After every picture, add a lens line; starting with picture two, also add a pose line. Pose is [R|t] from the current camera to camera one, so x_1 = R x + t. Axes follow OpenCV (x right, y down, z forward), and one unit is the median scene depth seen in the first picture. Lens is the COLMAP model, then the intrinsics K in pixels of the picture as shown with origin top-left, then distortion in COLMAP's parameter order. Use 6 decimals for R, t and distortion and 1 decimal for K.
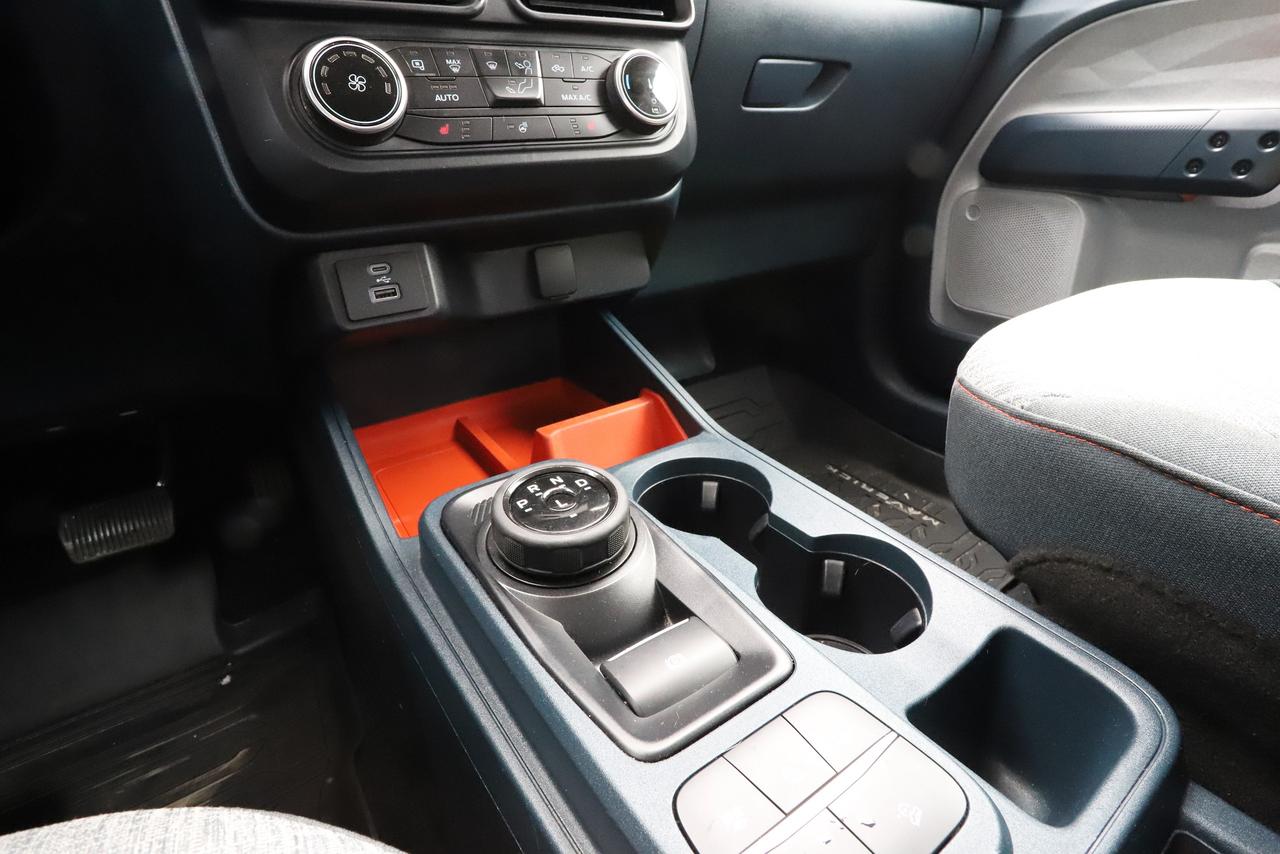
lens RADIAL K [[628.6, 0, 649.3], [0, 628.6, 407.6], [0, 0, 1]] dist [-0.088763, 0.033862]
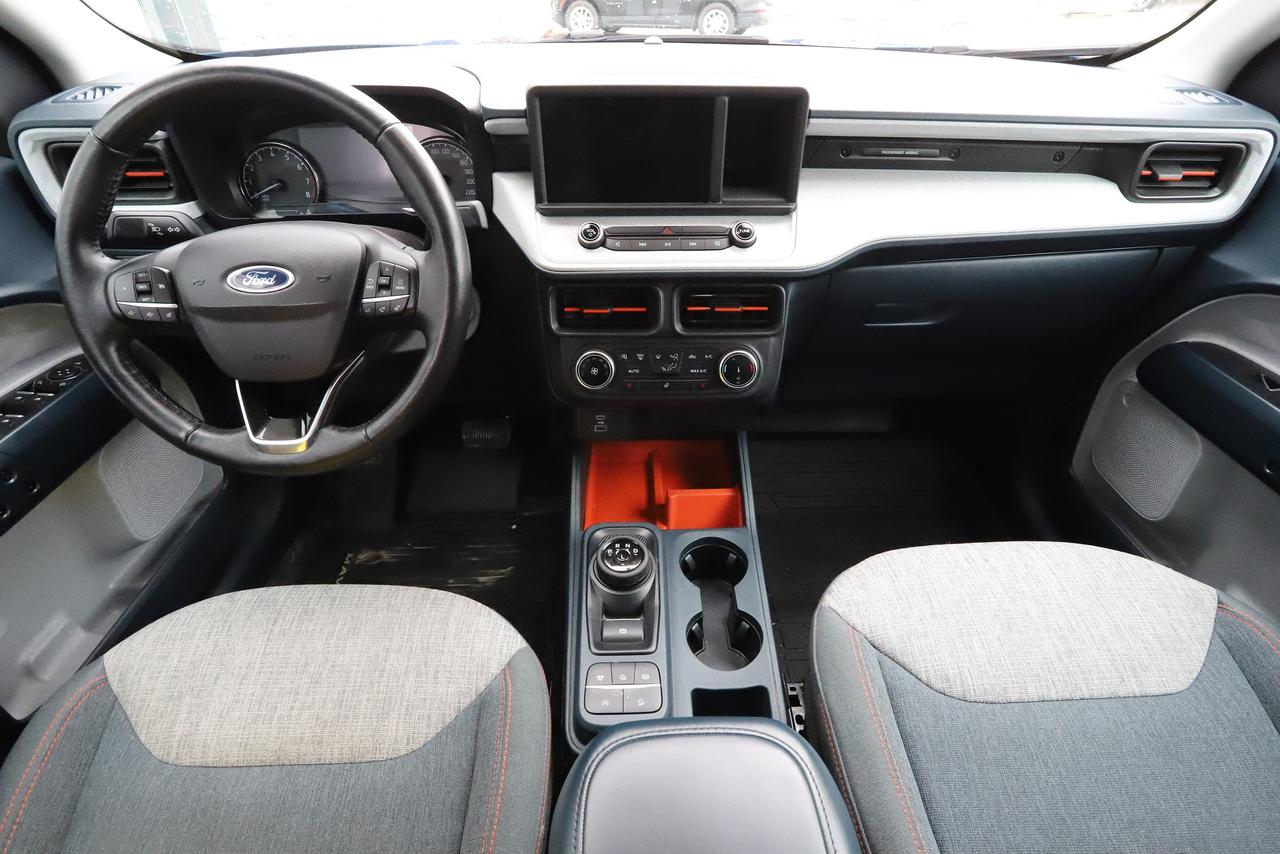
lens RADIAL K [[654.1, 0, 639.4], [0, 654.1, 411.5], [0, 0, 1]] dist [-0.073605, 0.032592]
pose [[0.838507, 0.331102, -0.432756, 0.605431], [-0.246331, 0.938756, 0.240952, -0.738677], [0.486032, -0.095438, 0.868714, -0.854884]]
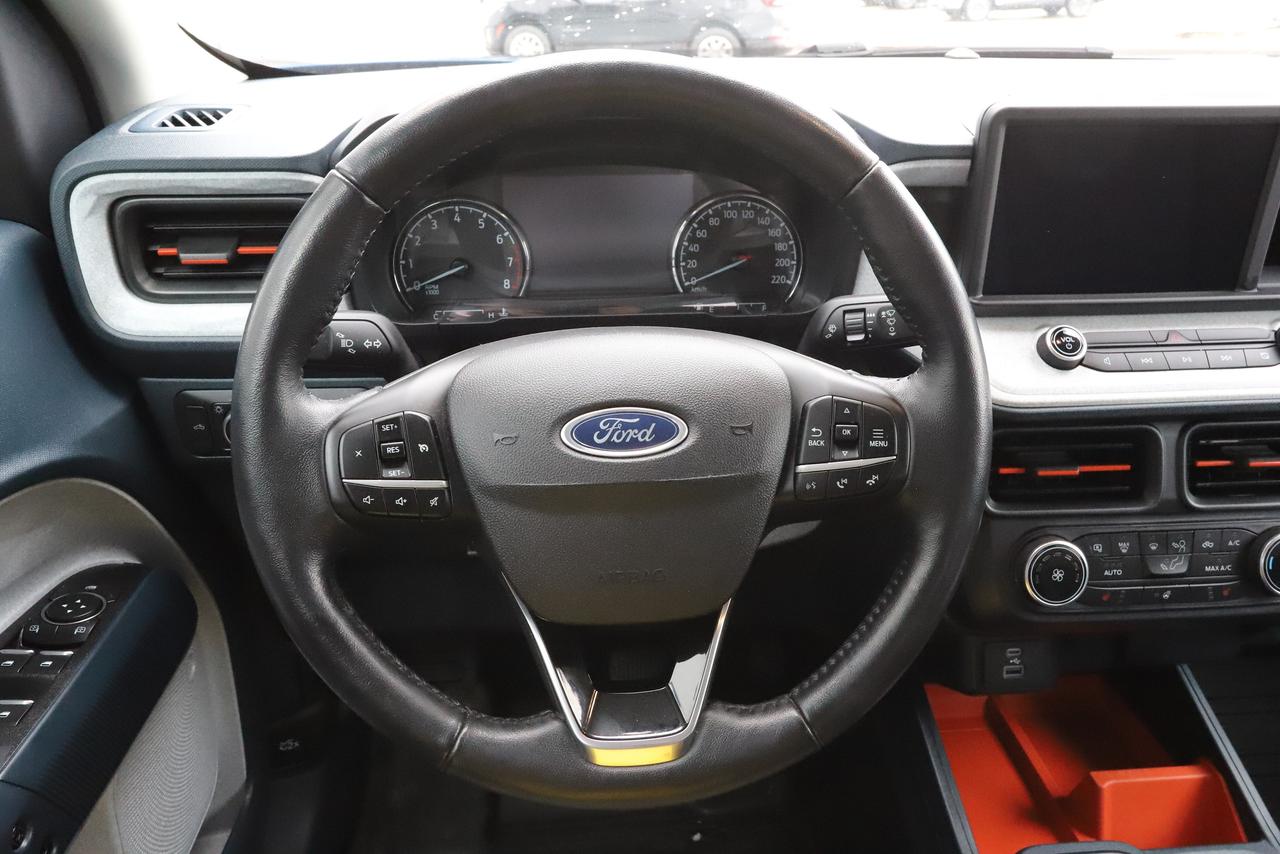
lens RADIAL K [[981.4, 0, 649.2], [0, 981.4, 412.0], [0, 0, 1]] dist [-0.062870, 0.087568]
pose [[0.867902, 0.219959, -0.445382, -0.264671], [-0.225517, 0.973365, 0.041254, -0.544945], [0.442593, 0.064636, 0.894390, -1.037869]]
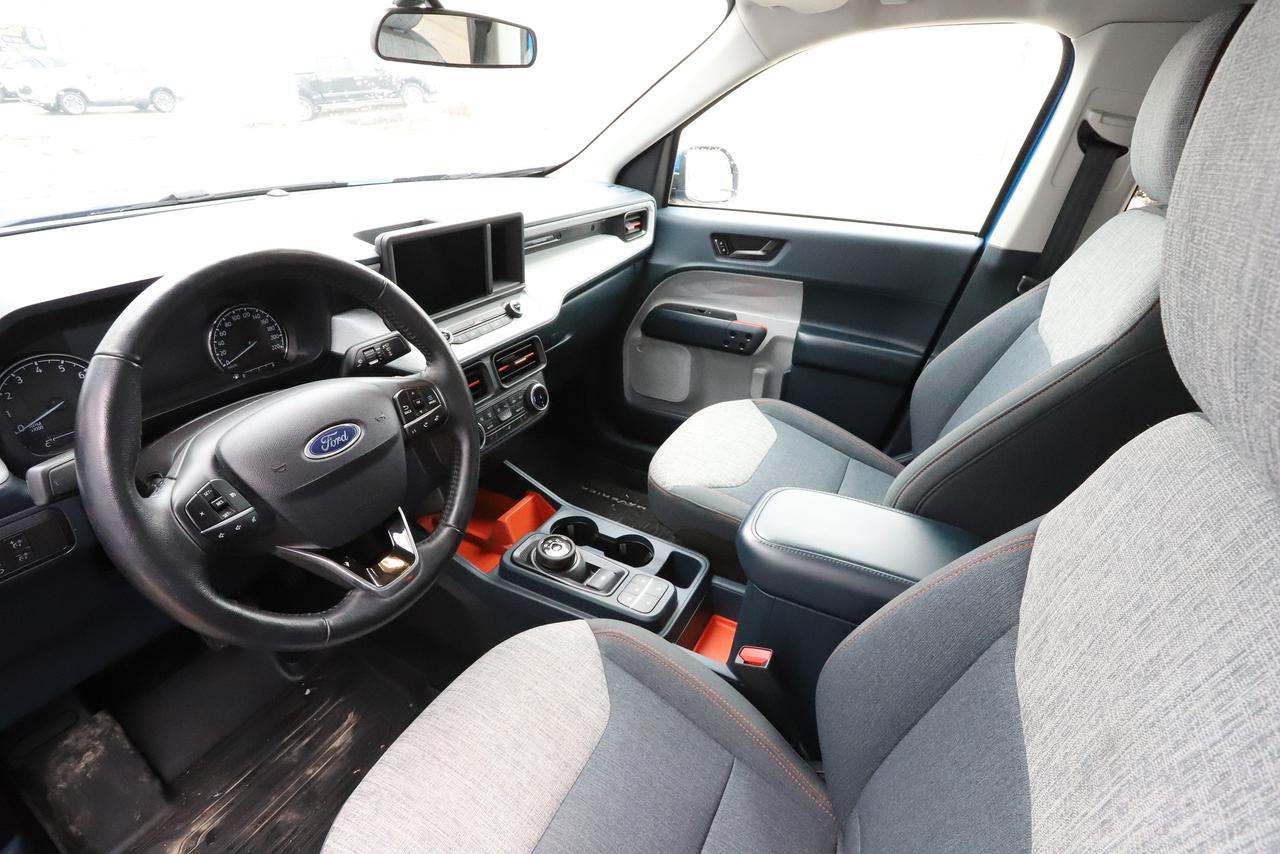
lens RADIAL K [[628.6, 0, 649.3], [0, 628.6, 407.6], [0, 0, 1]] dist [-0.088763, 0.033862]
pose [[0.875078, -0.151419, 0.459685, -0.805090], [0.136989, 0.988450, 0.064813, -0.534684], [-0.464189, 0.006256, 0.885714, -1.604153]]
